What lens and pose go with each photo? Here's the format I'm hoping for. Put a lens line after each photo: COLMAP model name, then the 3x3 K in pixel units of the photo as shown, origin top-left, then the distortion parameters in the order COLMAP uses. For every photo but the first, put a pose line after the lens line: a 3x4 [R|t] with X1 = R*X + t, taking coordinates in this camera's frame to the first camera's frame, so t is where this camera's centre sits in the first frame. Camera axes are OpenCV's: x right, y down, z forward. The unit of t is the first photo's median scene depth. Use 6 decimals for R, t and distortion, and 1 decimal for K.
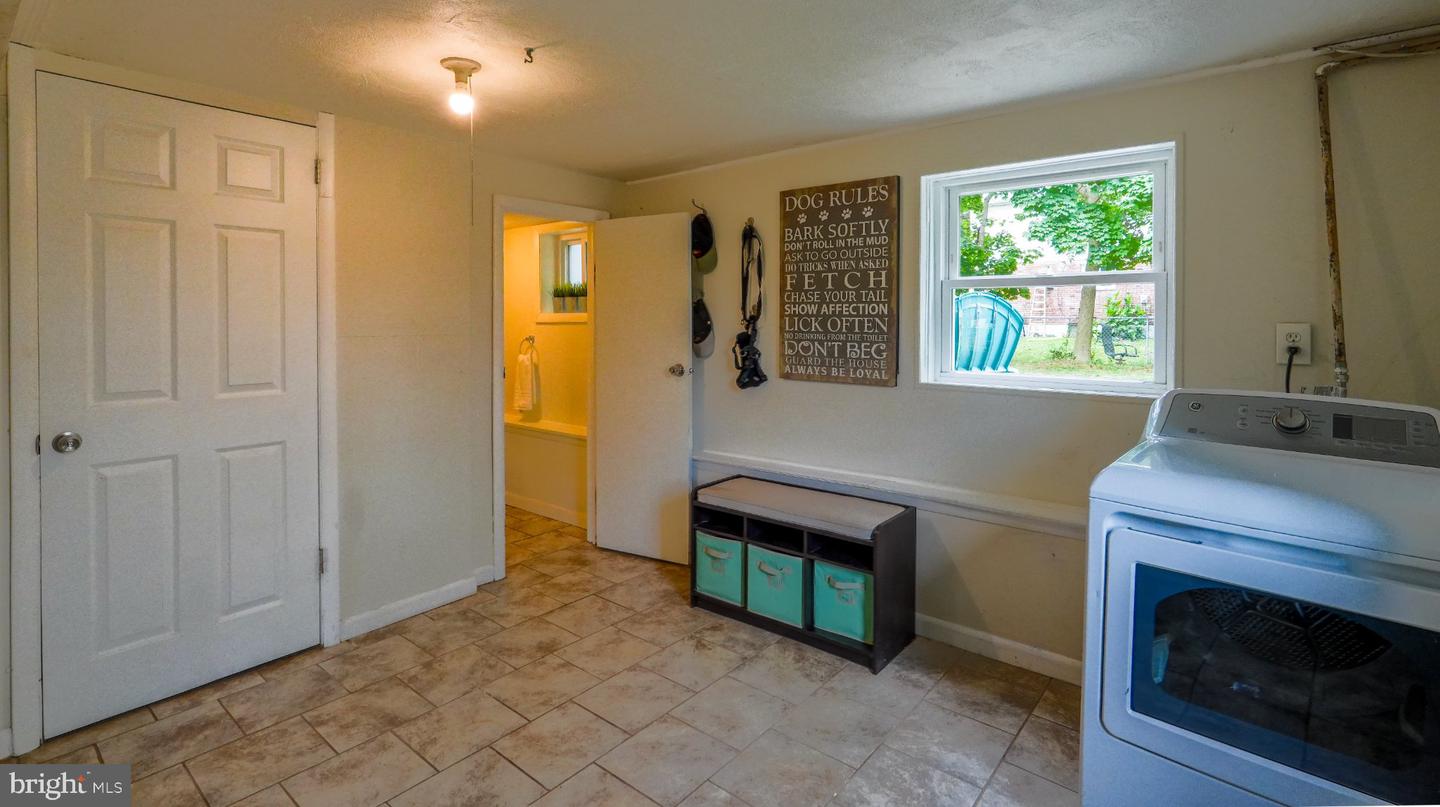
lens RADIAL K [[651.9, 0, 720.0], [0, 651.9, 403.5], [0, 0, 1]] dist [-0.000069, -0.000004]
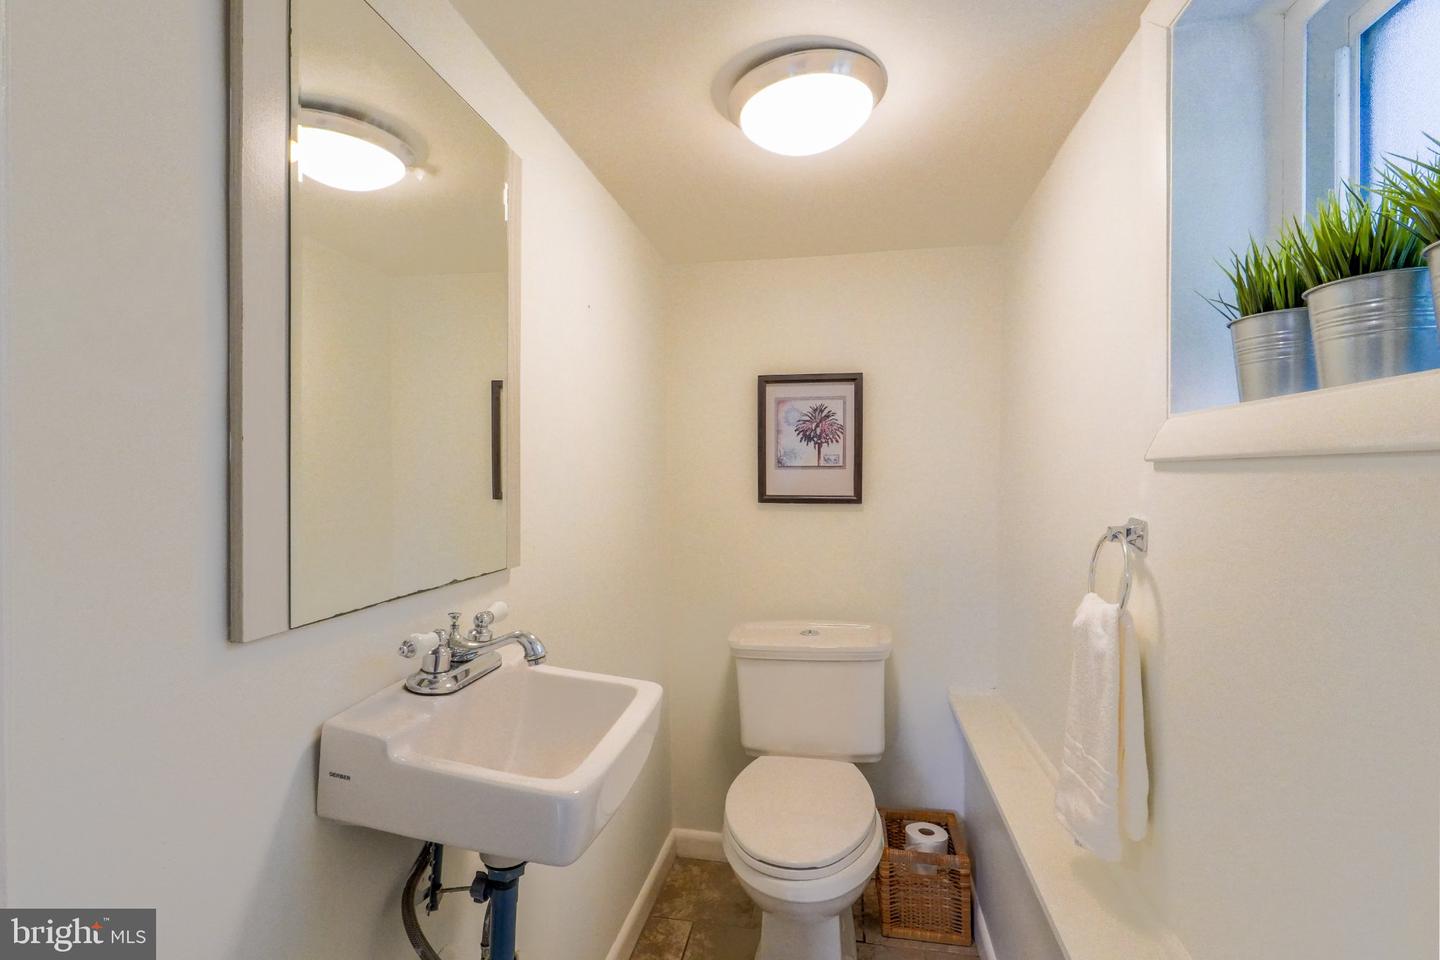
lens RADIAL K [[659.9, 0, 720.0], [0, 659.9, 480.0], [0, 0, 1]] dist [0.000189, -0.000033]
pose [[0.483454, -0.005360, -0.875353, -0.159470], [-0.107208, 0.992091, -0.065285, -0.088358], [0.868780, 0.125407, 0.479056, 0.771294]]
